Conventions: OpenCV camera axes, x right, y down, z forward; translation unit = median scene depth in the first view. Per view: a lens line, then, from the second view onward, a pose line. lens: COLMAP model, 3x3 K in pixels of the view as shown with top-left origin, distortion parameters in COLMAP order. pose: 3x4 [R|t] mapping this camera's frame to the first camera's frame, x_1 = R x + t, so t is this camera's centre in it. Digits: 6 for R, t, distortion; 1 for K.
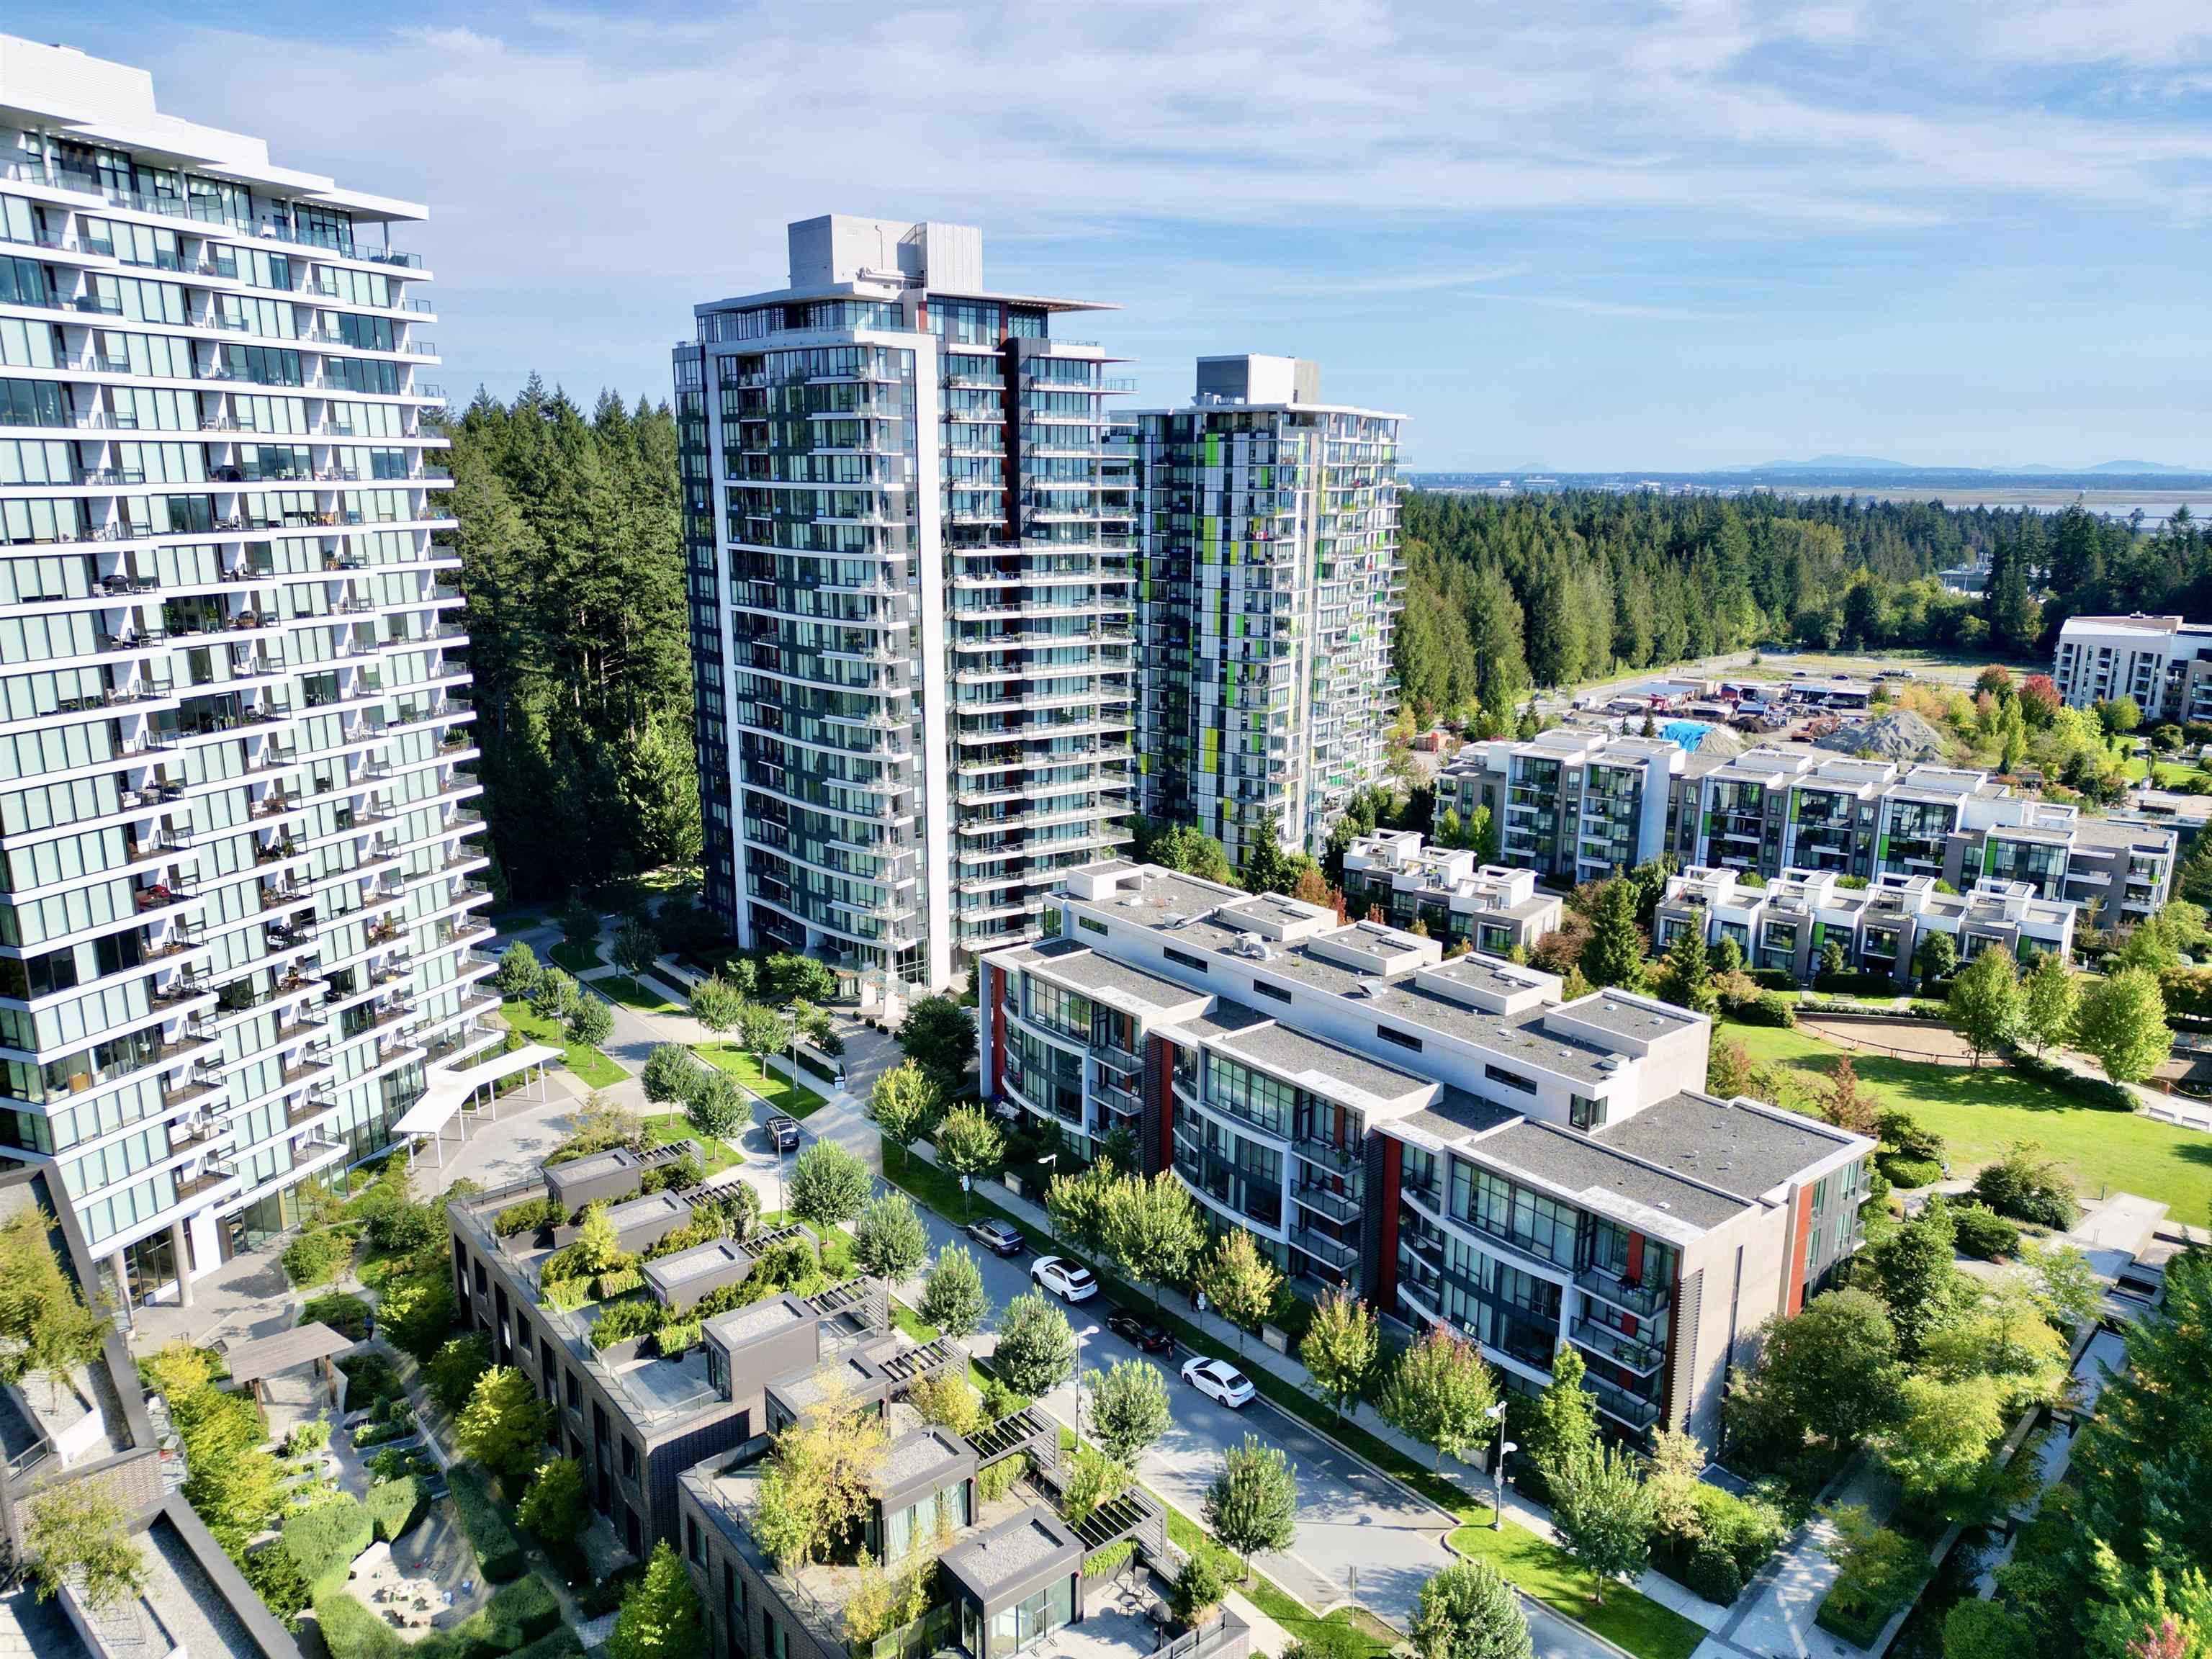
lens RADIAL K [[1538.1, 0, 1106.0], [0, 1538.1, 829.5], [0, 0, 1]] dist [0.083419, -0.097335]
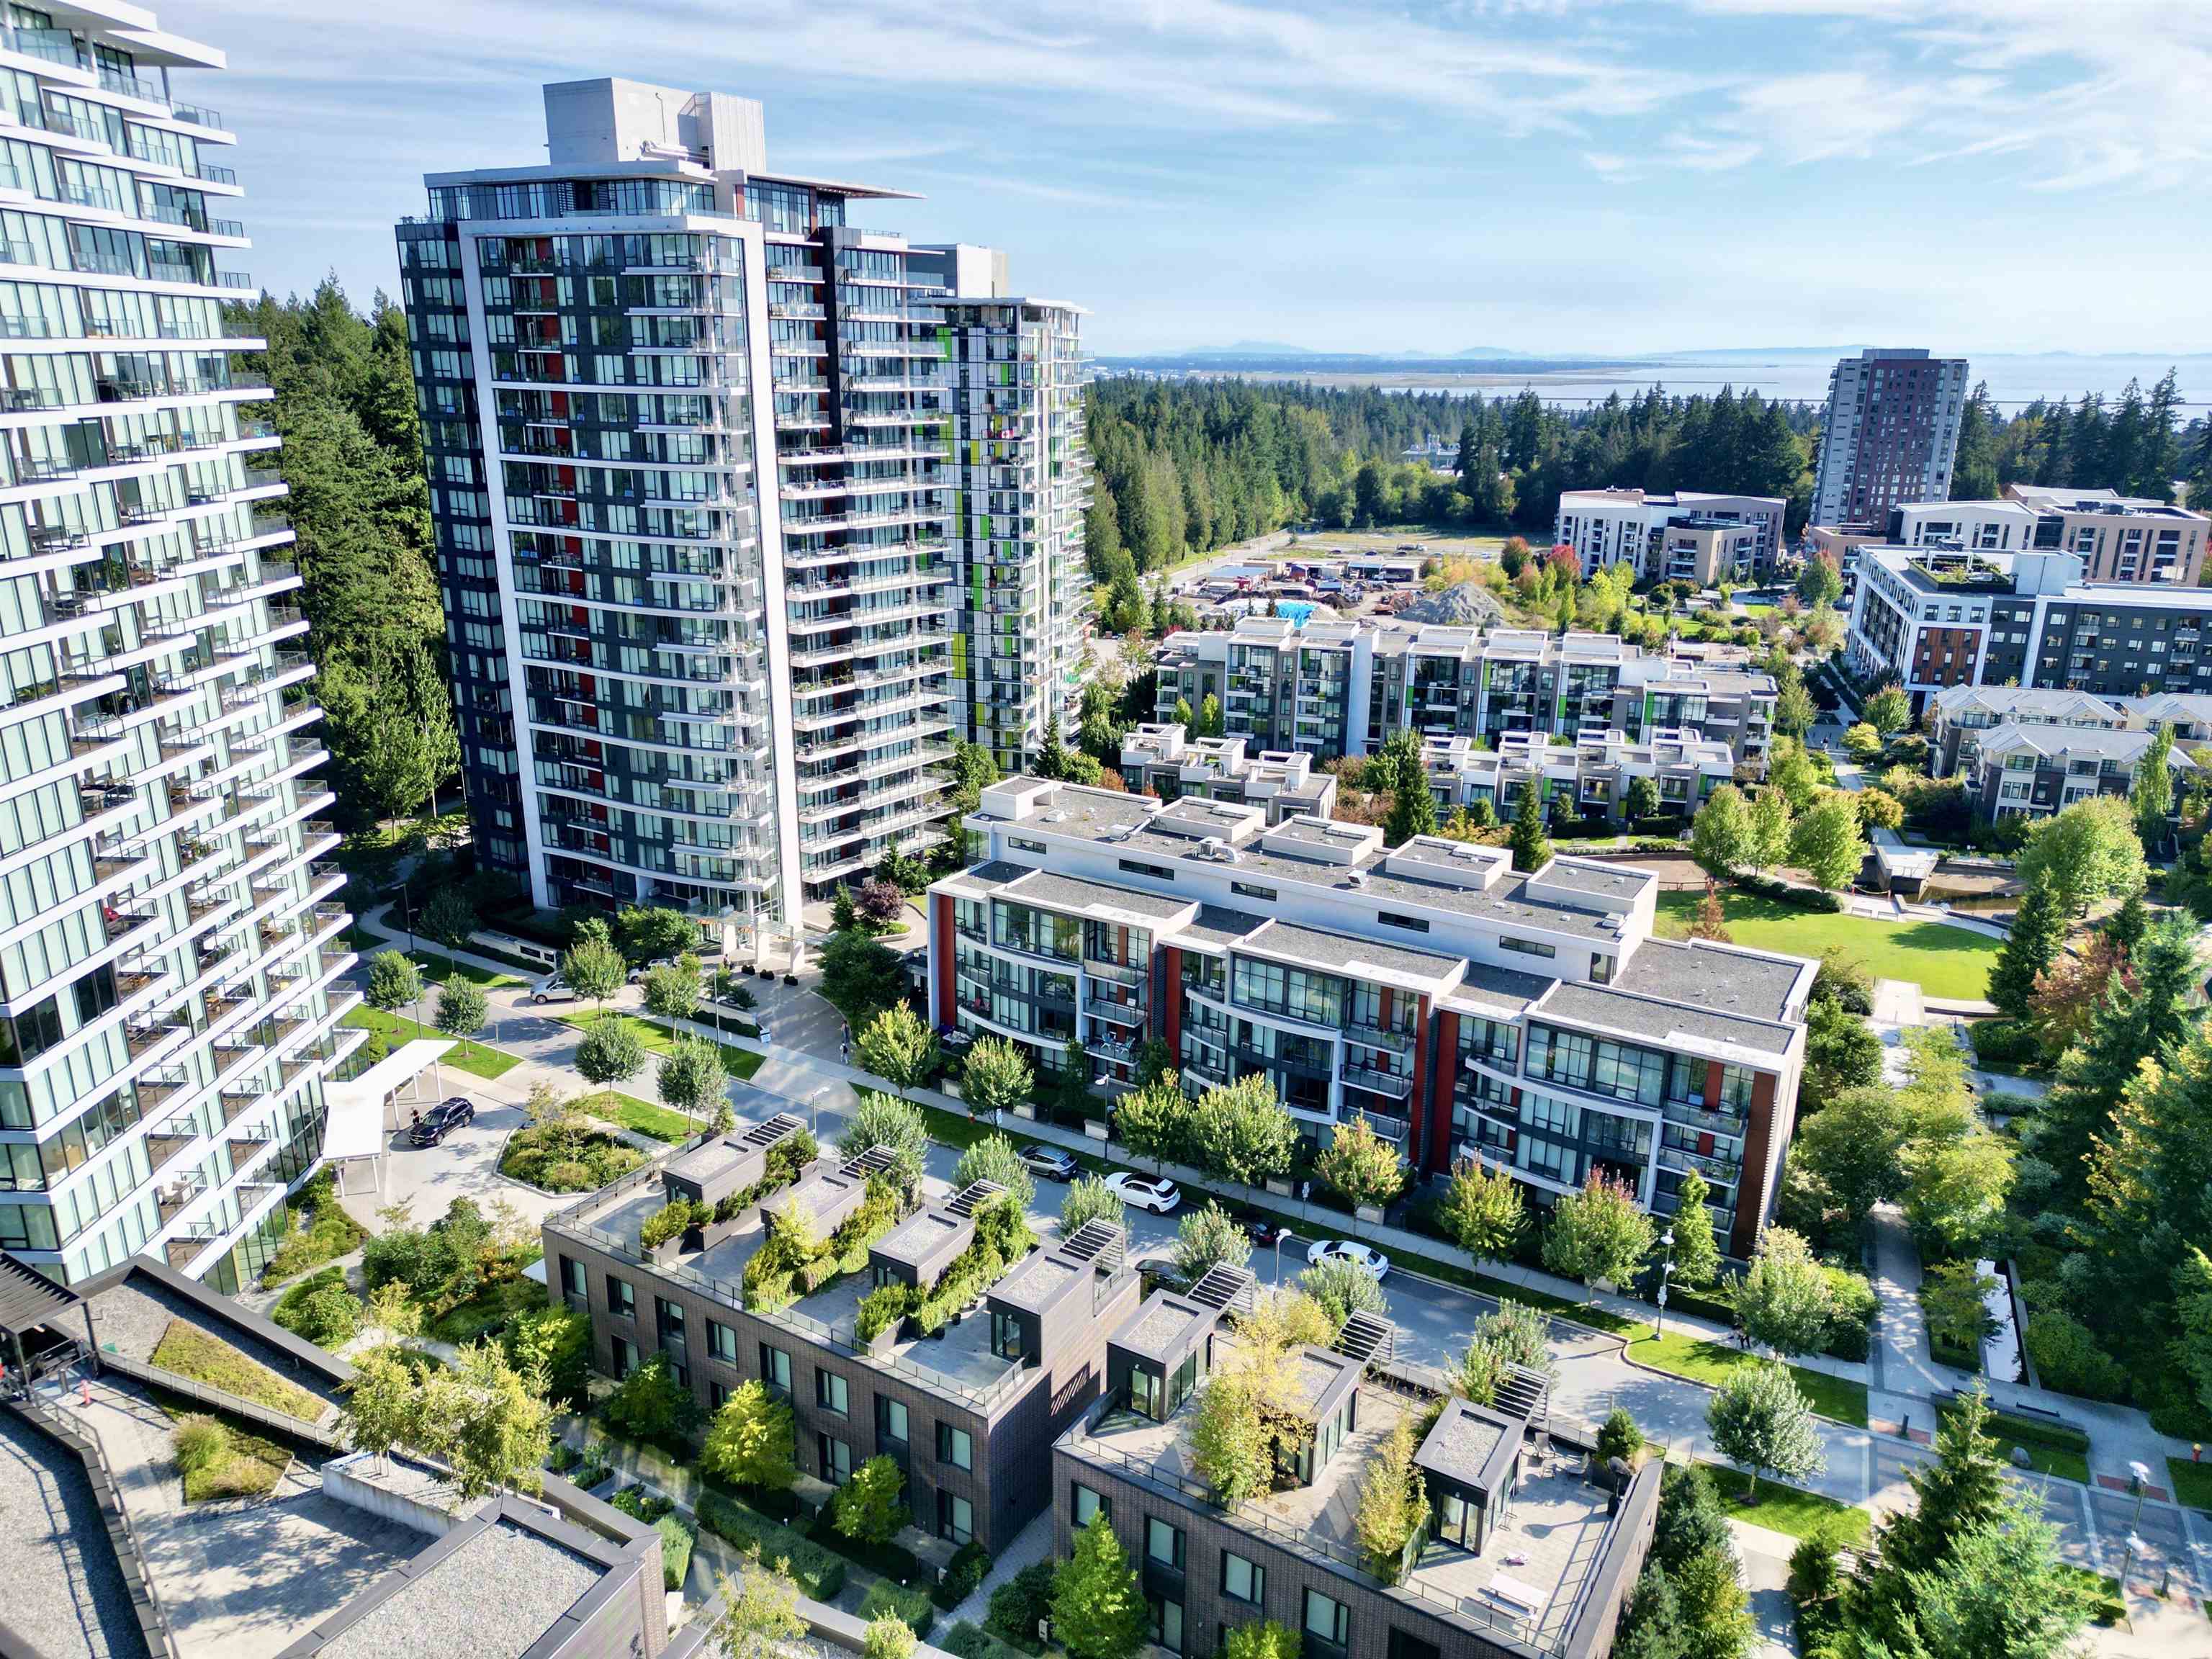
lens RADIAL K [[1538.1, 0, 1106.0], [0, 1538.1, 829.5], [0, 0, 1]] dist [0.083419, -0.097335]
pose [[0.944400, -0.094291, 0.314988, -0.223527], [0.071730, 0.994007, 0.082492, -0.020926], [-0.320878, -0.055311, 0.945504, 0.038941]]
